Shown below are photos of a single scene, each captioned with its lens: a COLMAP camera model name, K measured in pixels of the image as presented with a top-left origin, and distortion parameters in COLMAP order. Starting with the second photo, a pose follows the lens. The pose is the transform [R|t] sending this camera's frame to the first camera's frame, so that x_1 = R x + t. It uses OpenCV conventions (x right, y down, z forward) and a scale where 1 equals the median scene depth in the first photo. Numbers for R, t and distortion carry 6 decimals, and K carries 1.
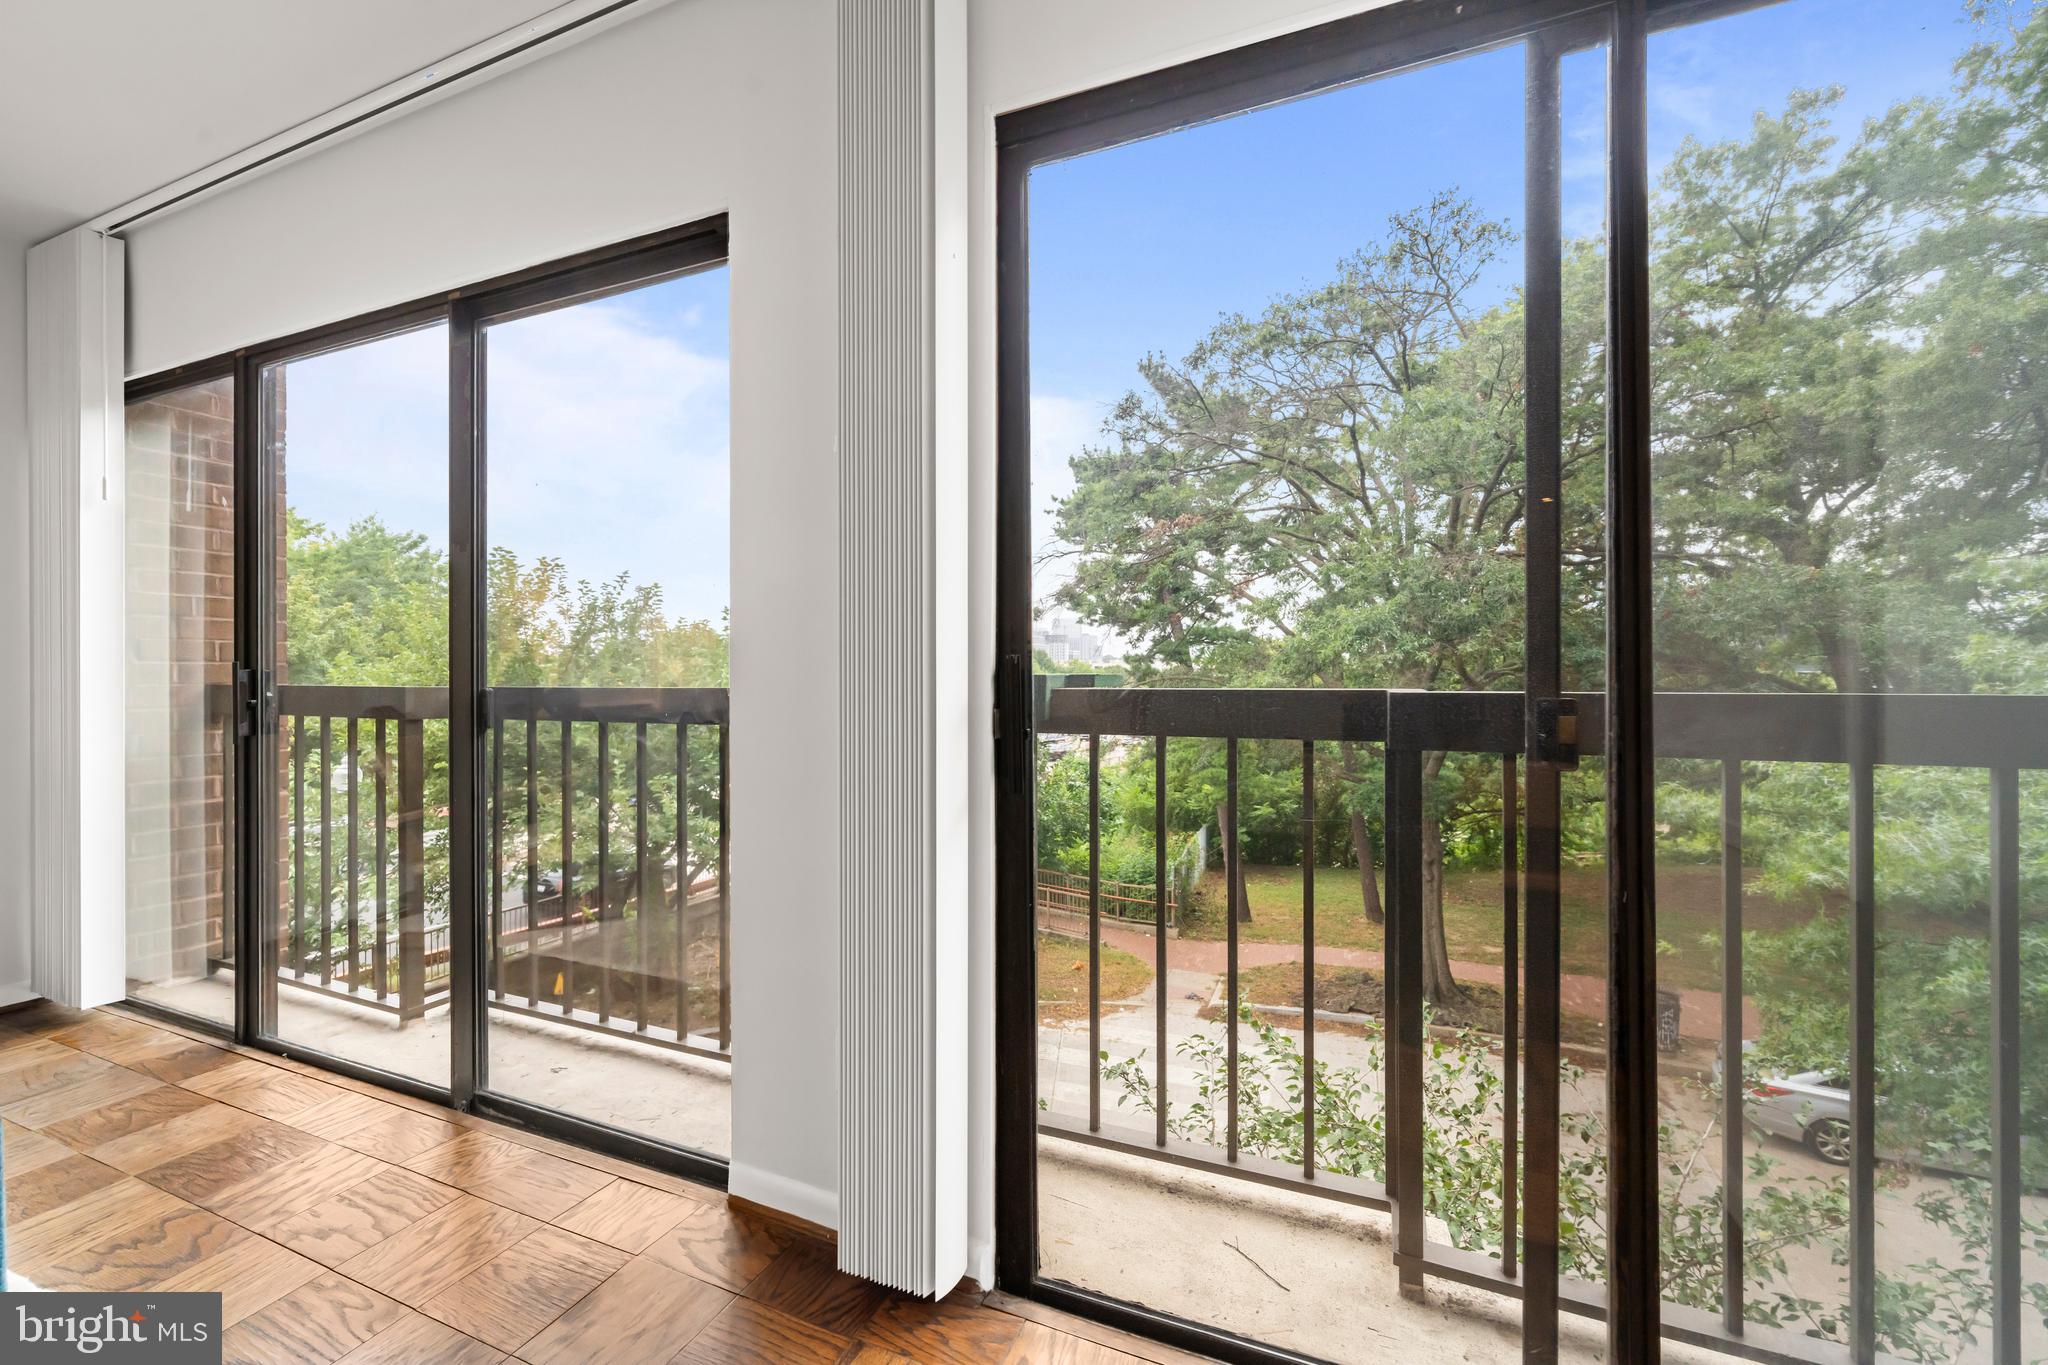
lens RADIAL K [[797.3, 0, 1024.0], [0, 797.3, 682.5], [0, 0, 1]] dist [-0.002221, -0.000238]
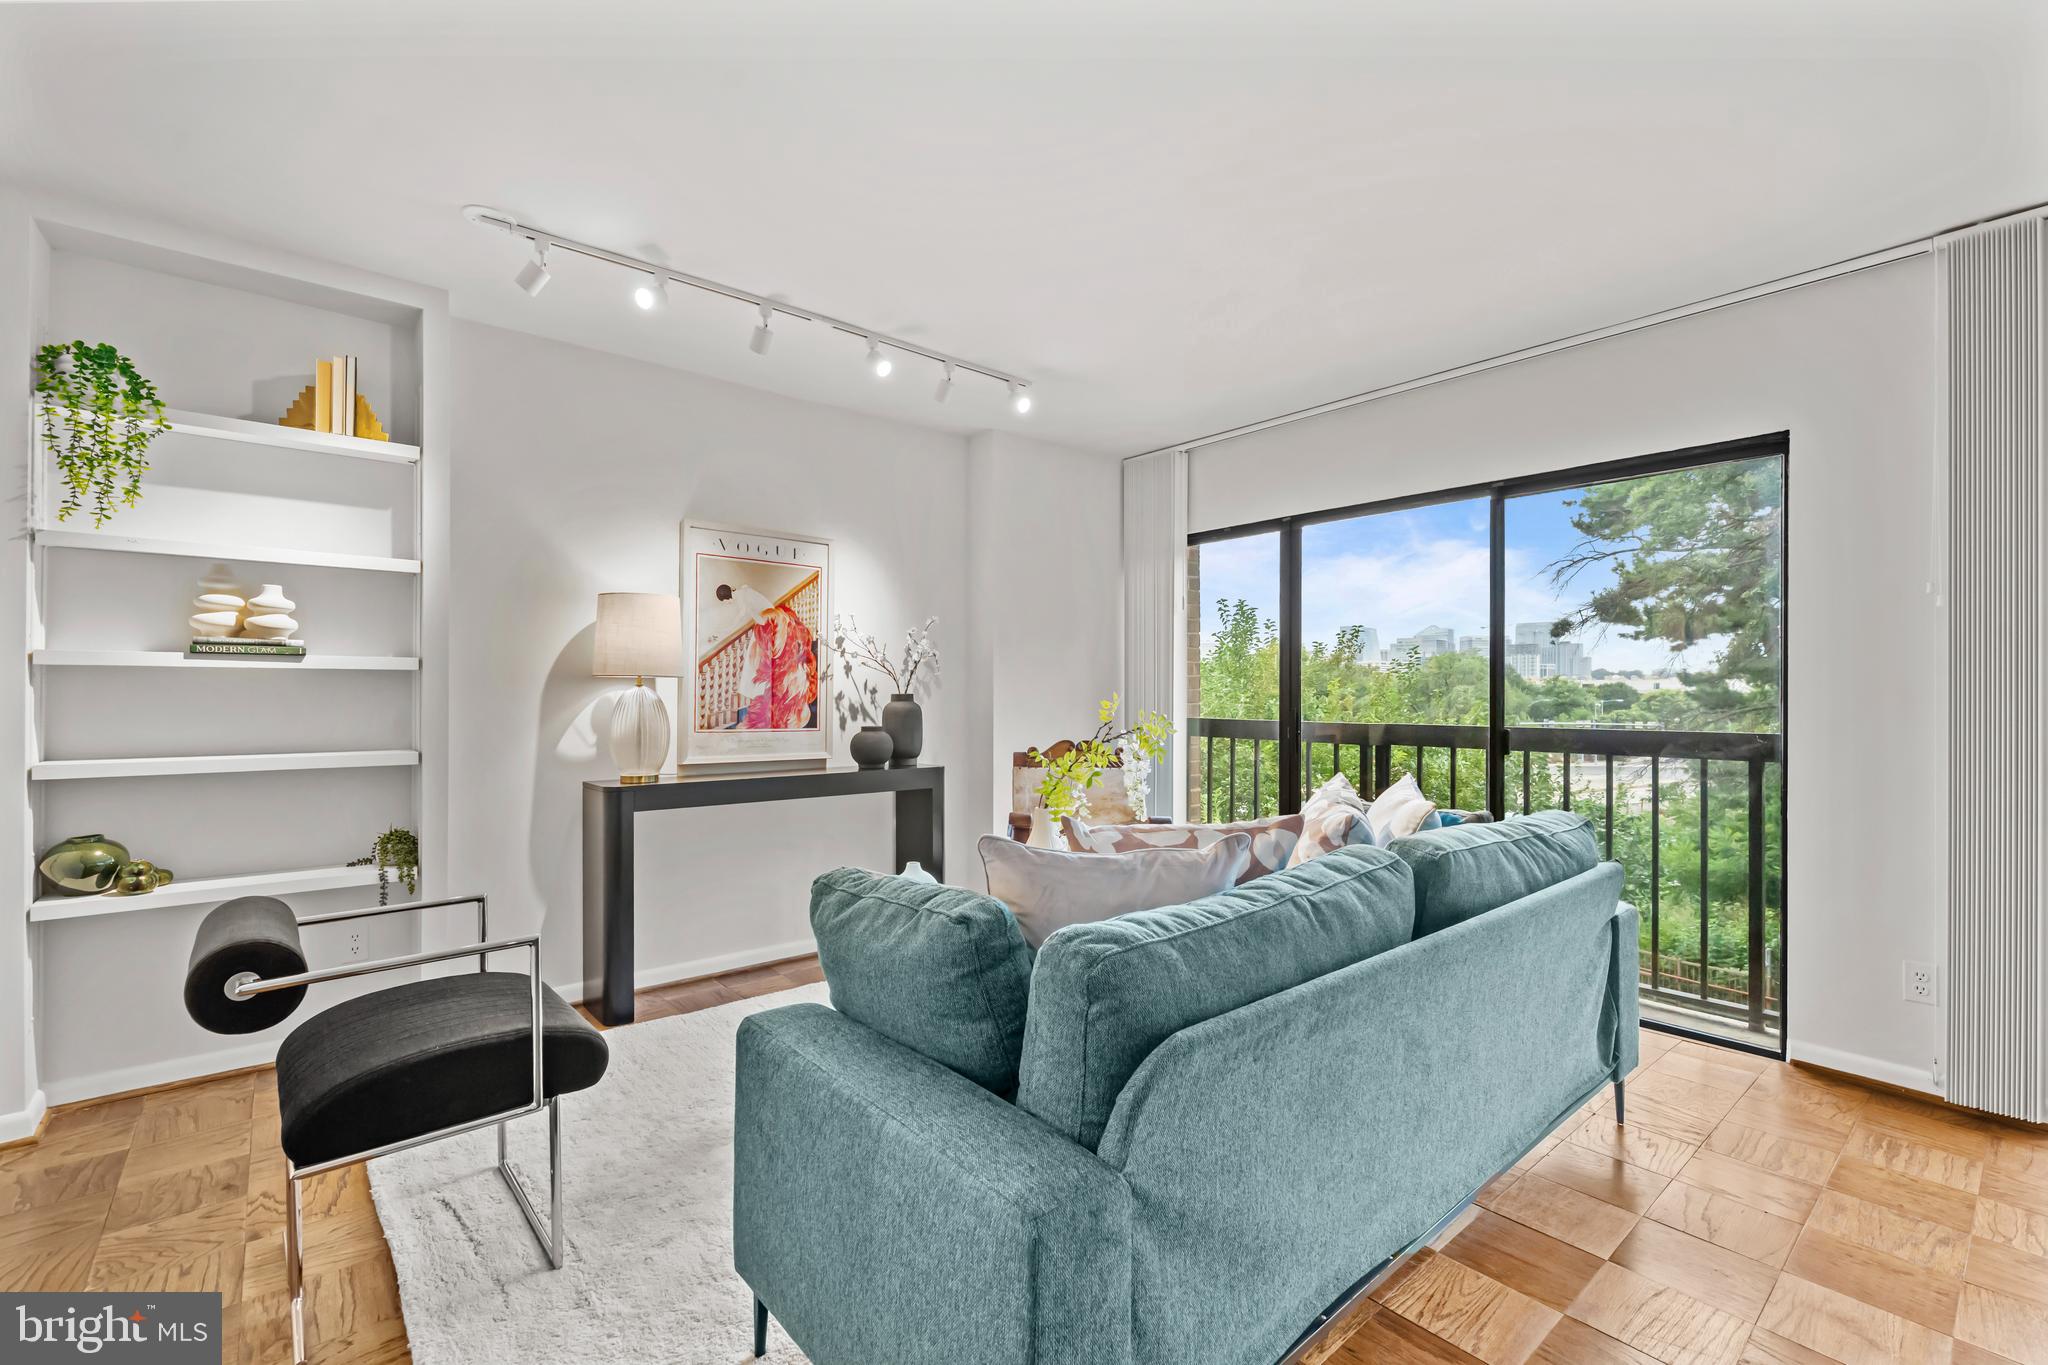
lens RADIAL K [[880.8, 0, 1020.9], [0, 880.8, 690.7], [0, 0, 1]] dist [-0.000990, 0.000323]
pose [[0.887963, 0.002283, -0.459909, -0.111995], [-0.008389, 0.999902, -0.011234, -0.006189], [0.459838, 0.013833, 0.887895, -0.151046]]
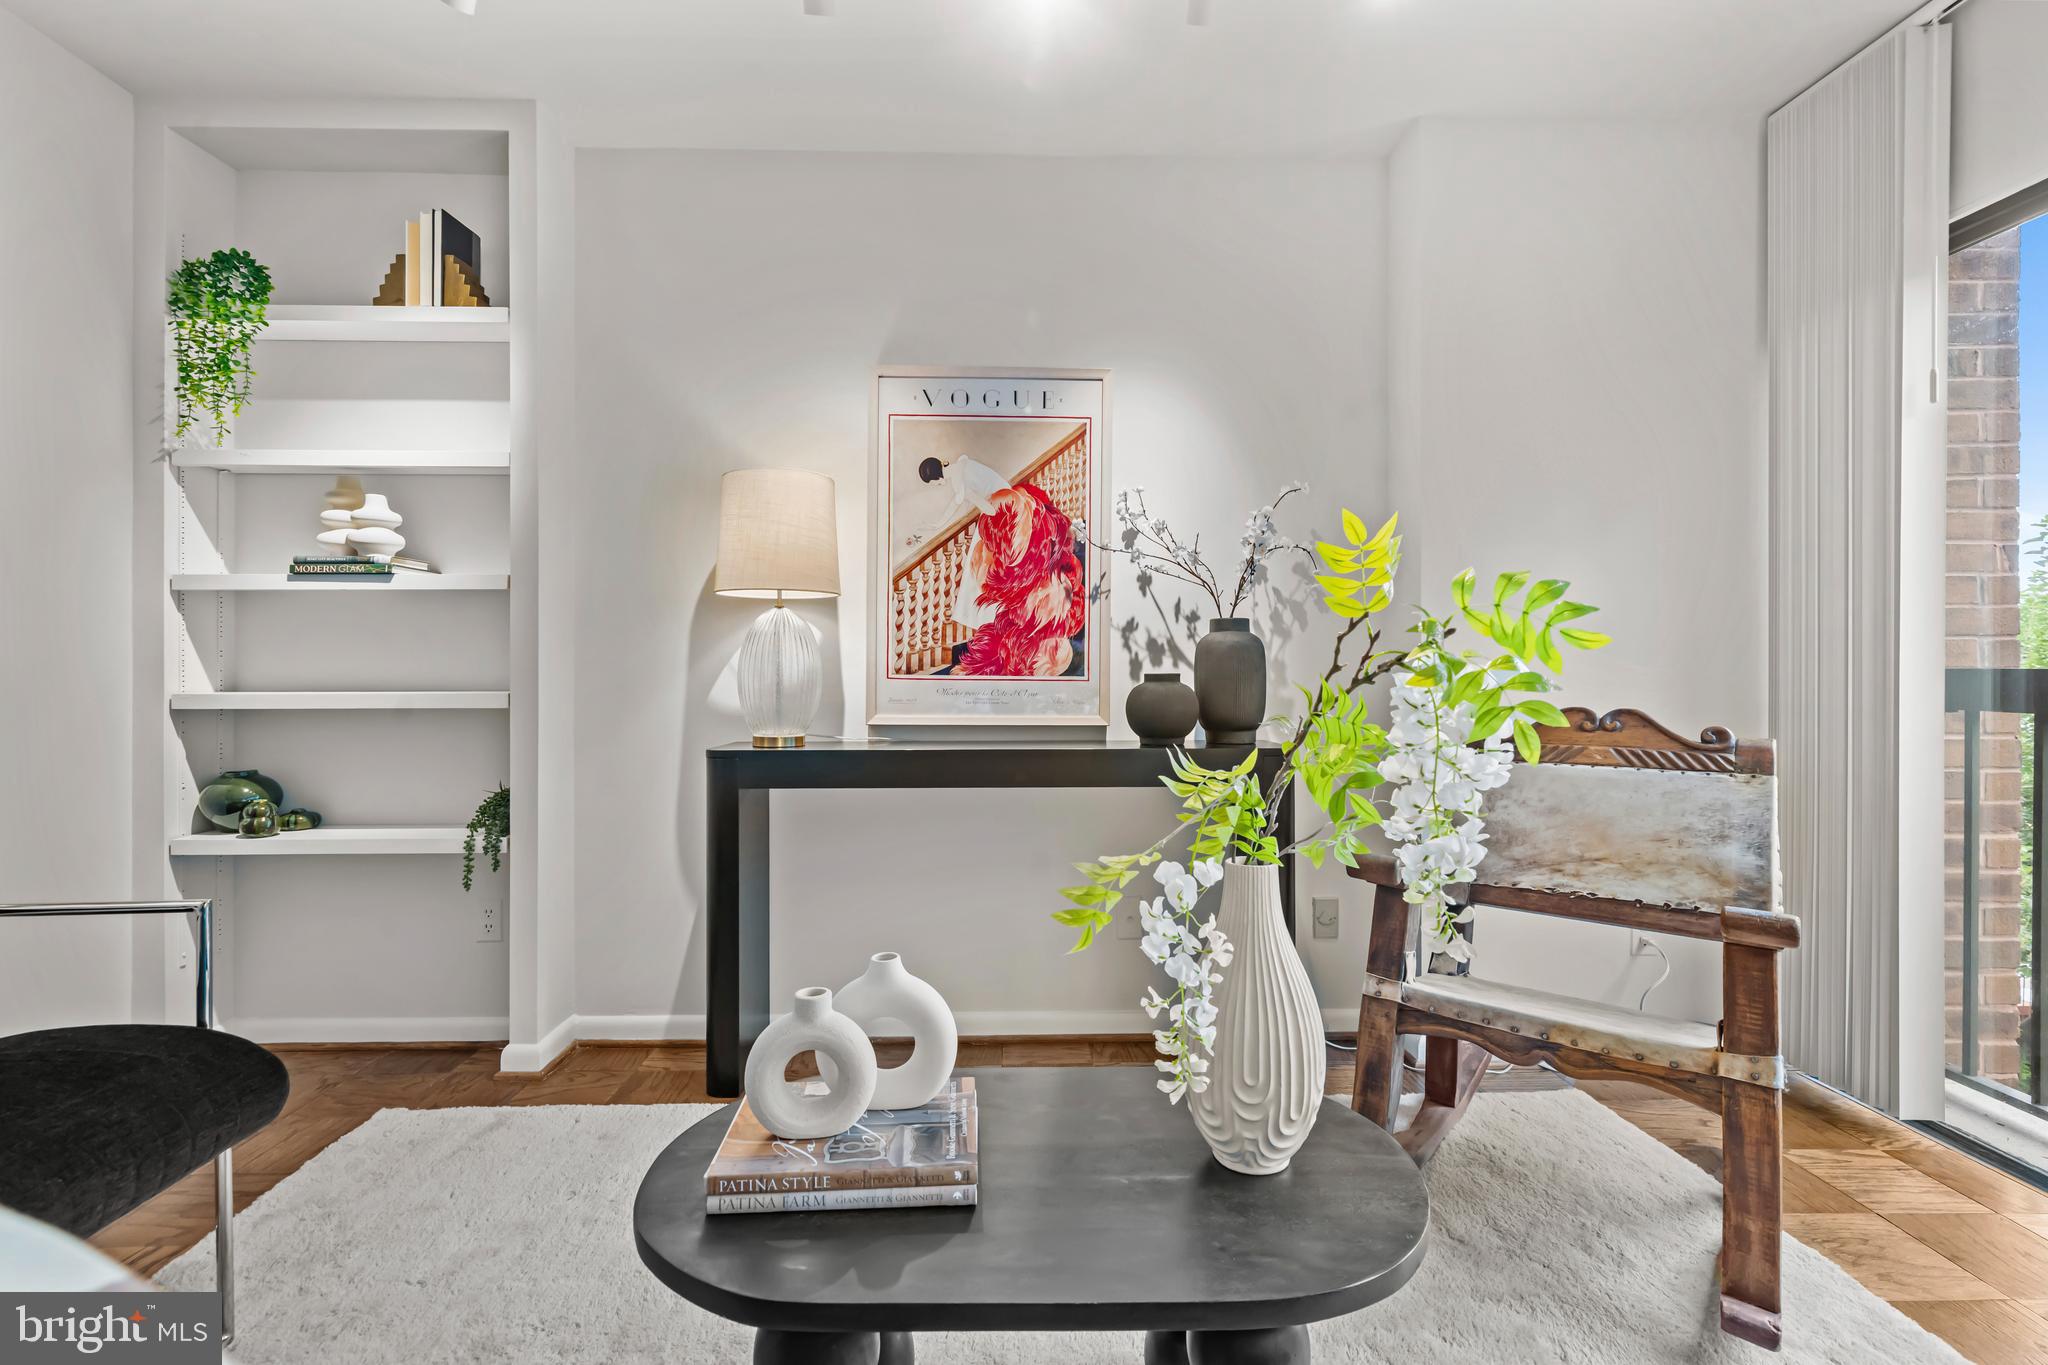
lens RADIAL K [[928.2, 0, 1023.7], [0, 928.2, 672.5], [0, 0, 1]] dist [0.000497, 0.000319]
pose [[0.407369, 0.004419, -0.913253, -0.136321], [-0.007852, 0.999968, 0.001336, 0.002544], [0.913230, 0.006626, 0.407391, -0.011926]]
